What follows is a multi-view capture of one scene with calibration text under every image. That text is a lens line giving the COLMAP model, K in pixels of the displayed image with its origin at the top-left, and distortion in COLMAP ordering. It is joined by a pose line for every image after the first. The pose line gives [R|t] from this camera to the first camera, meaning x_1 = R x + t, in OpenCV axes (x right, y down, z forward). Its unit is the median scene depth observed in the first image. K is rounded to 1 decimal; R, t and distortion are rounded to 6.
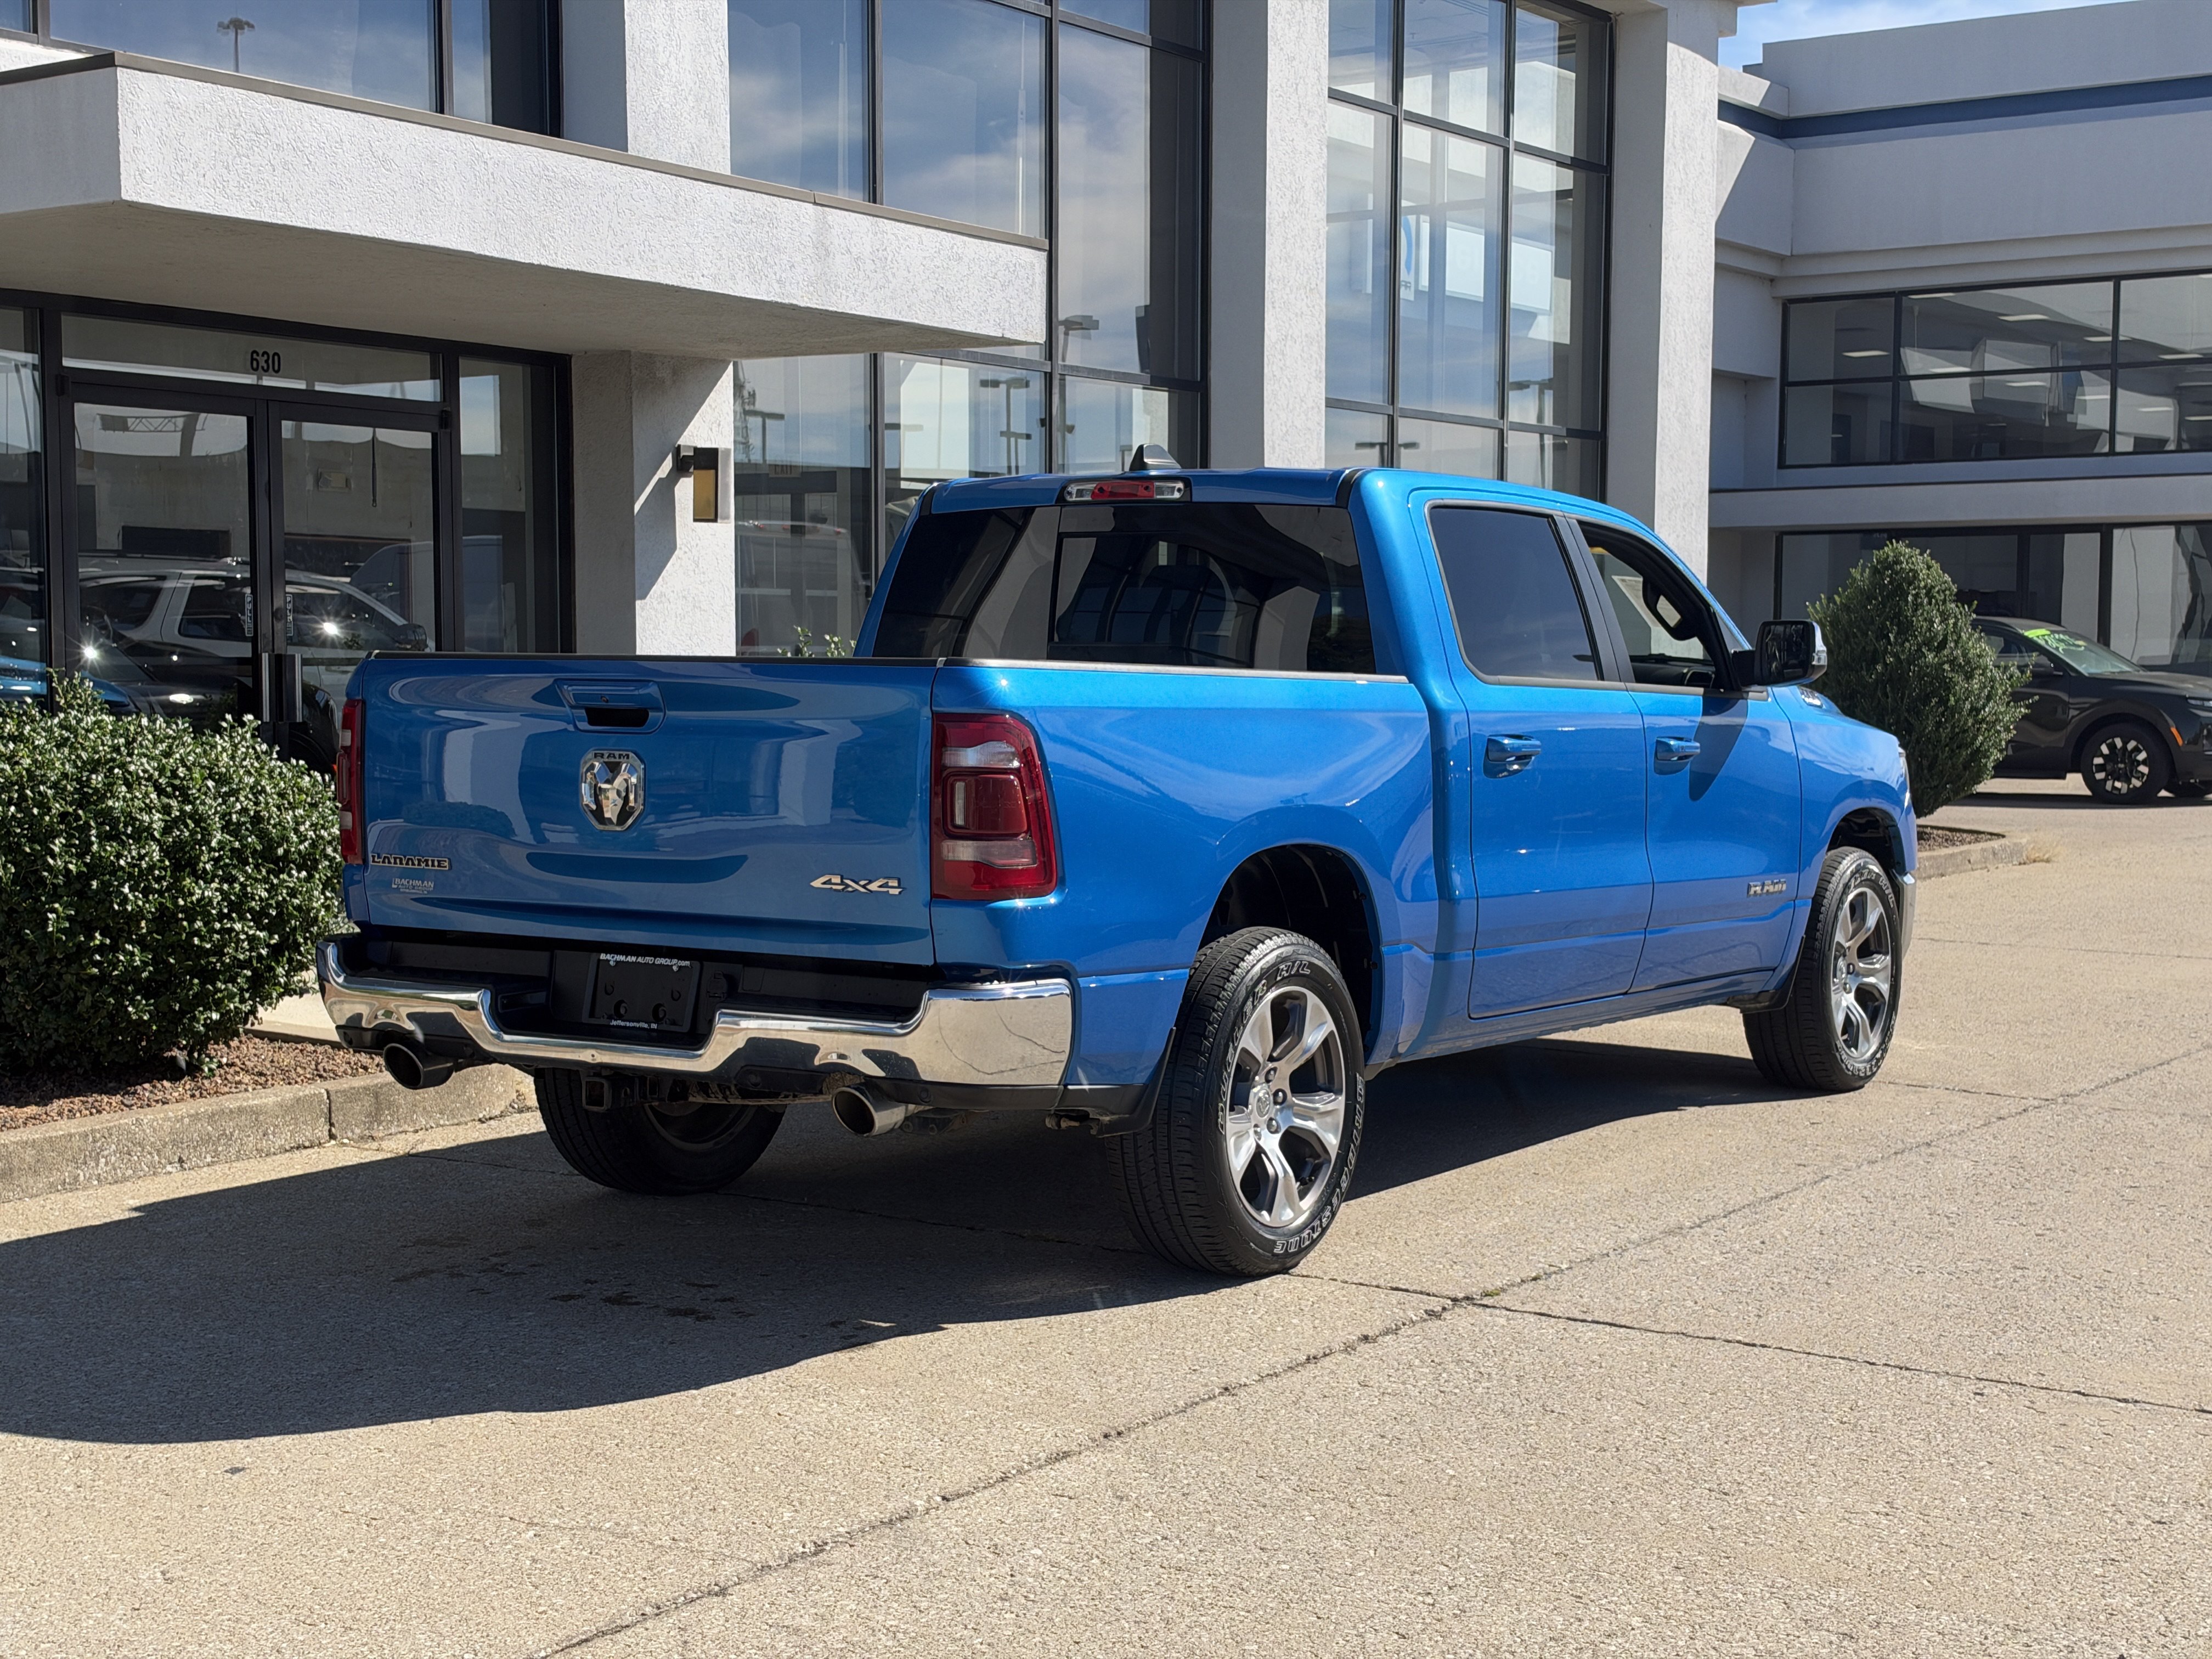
lens RADIAL K [[3134.9, 0, 1100.9], [0, 3134.9, 872.9], [0, 0, 1]] dist [0.149732, 0.000000]
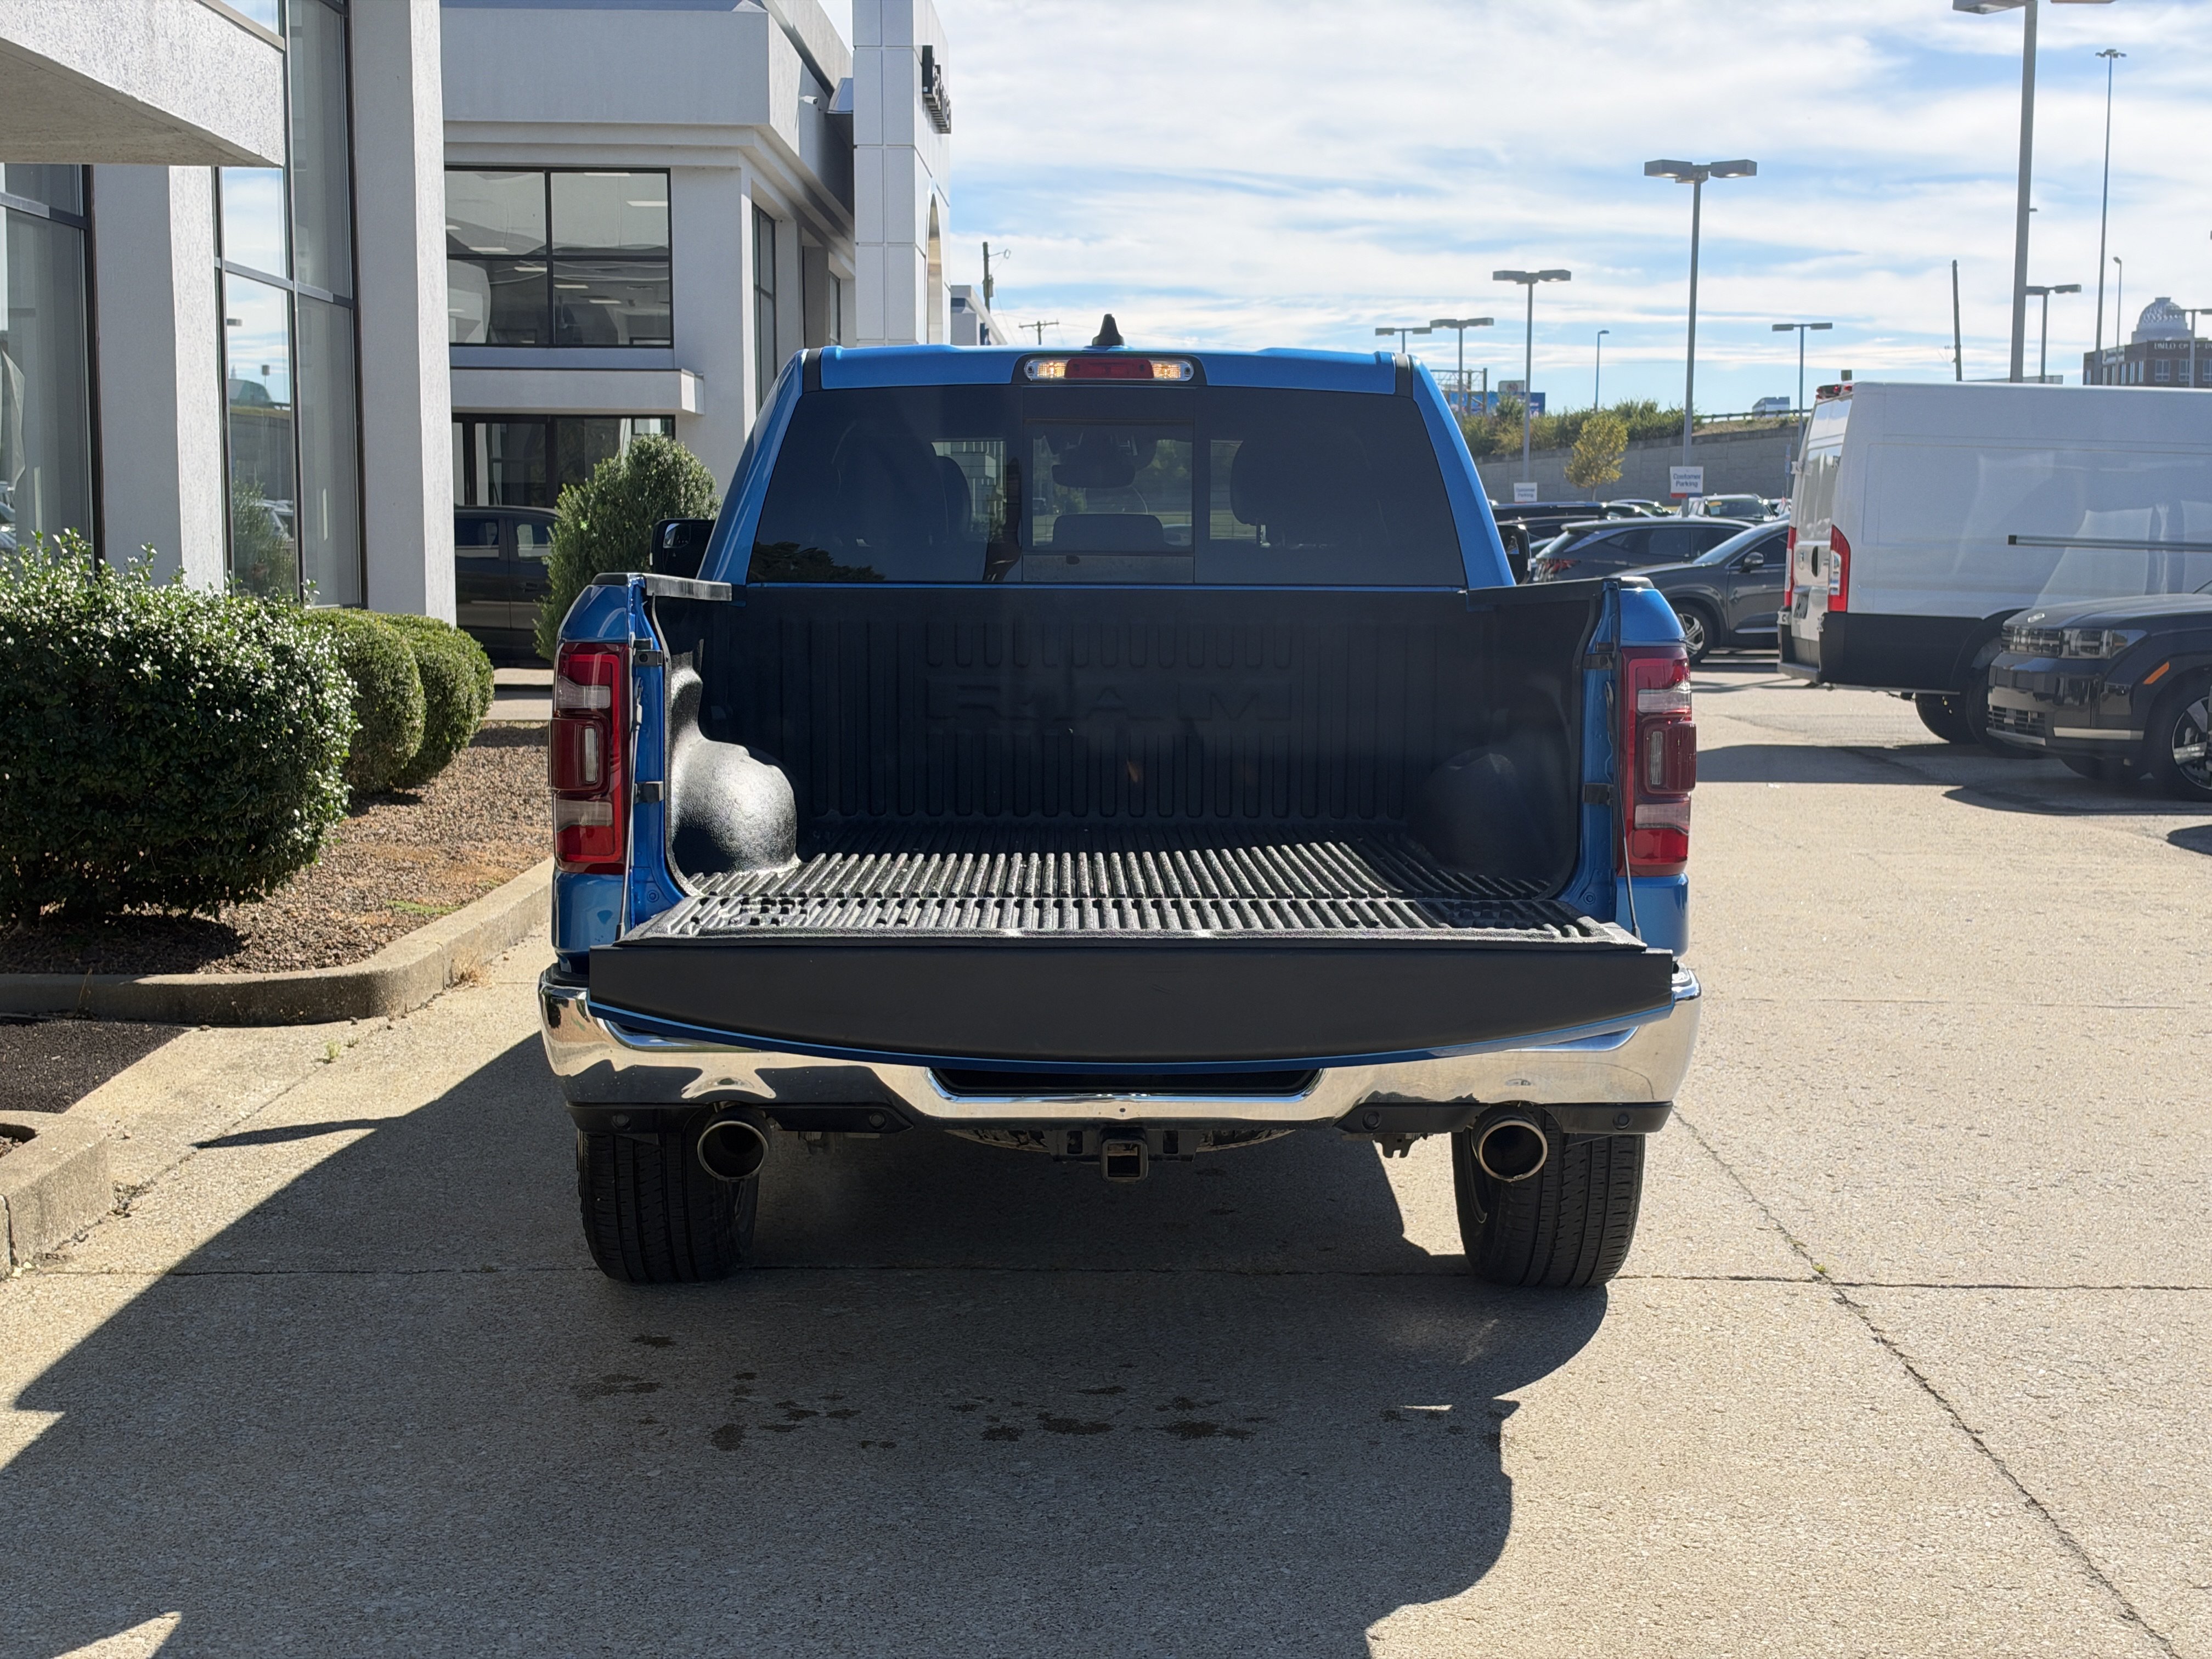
lens RADIAL K [[3134.9, 0, 1129.7], [0, 3134.9, 824.7], [0, 0, 1]] dist [0.149732, 0.000000]
pose [[0.822224, -0.052988, 0.566692, -0.548474], [0.040511, 0.998580, 0.034594, -0.034288], [-0.567720, -0.005487, 0.823203, 0.357993]]
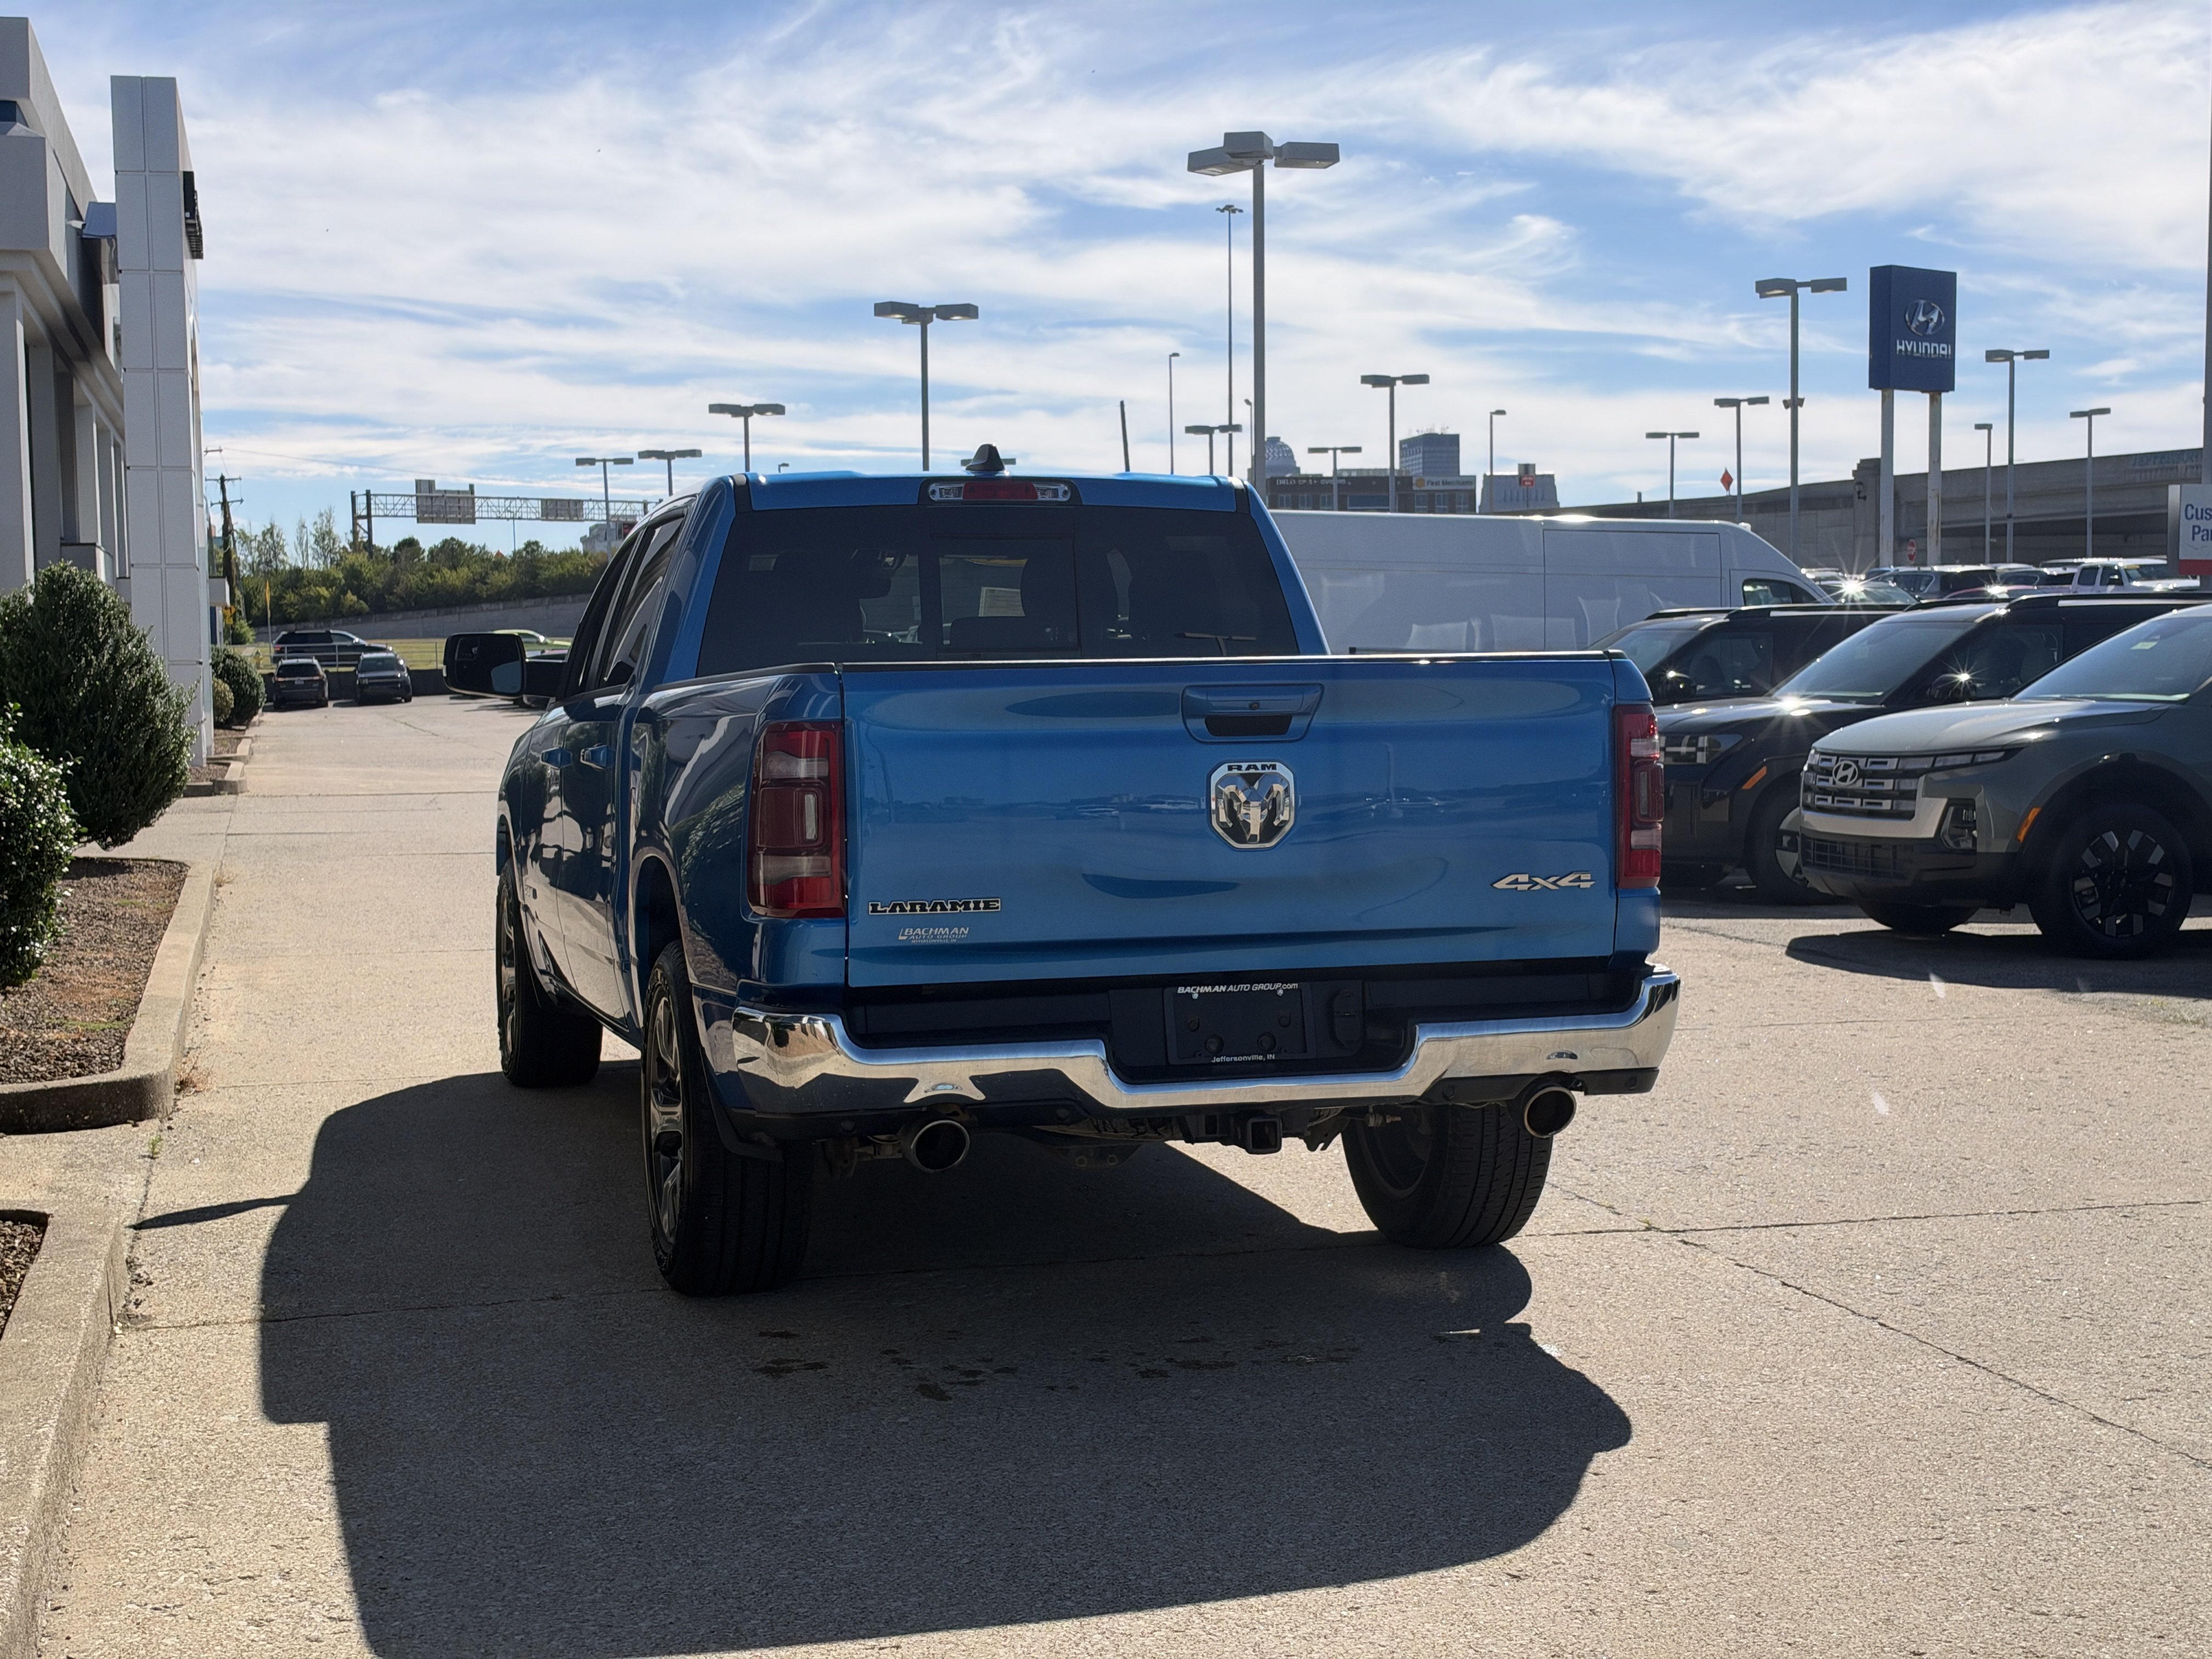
lens RADIAL K [[3134.9, 0, 1110.0], [0, 3134.9, 844.4], [0, 0, 1]] dist [0.149732, 0.000000]
pose [[0.650599, -0.058262, 0.757183, -0.827388], [0.072553, 0.997261, 0.014395, -0.029095], [-0.755948, 0.045570, 0.653044, 0.407787]]
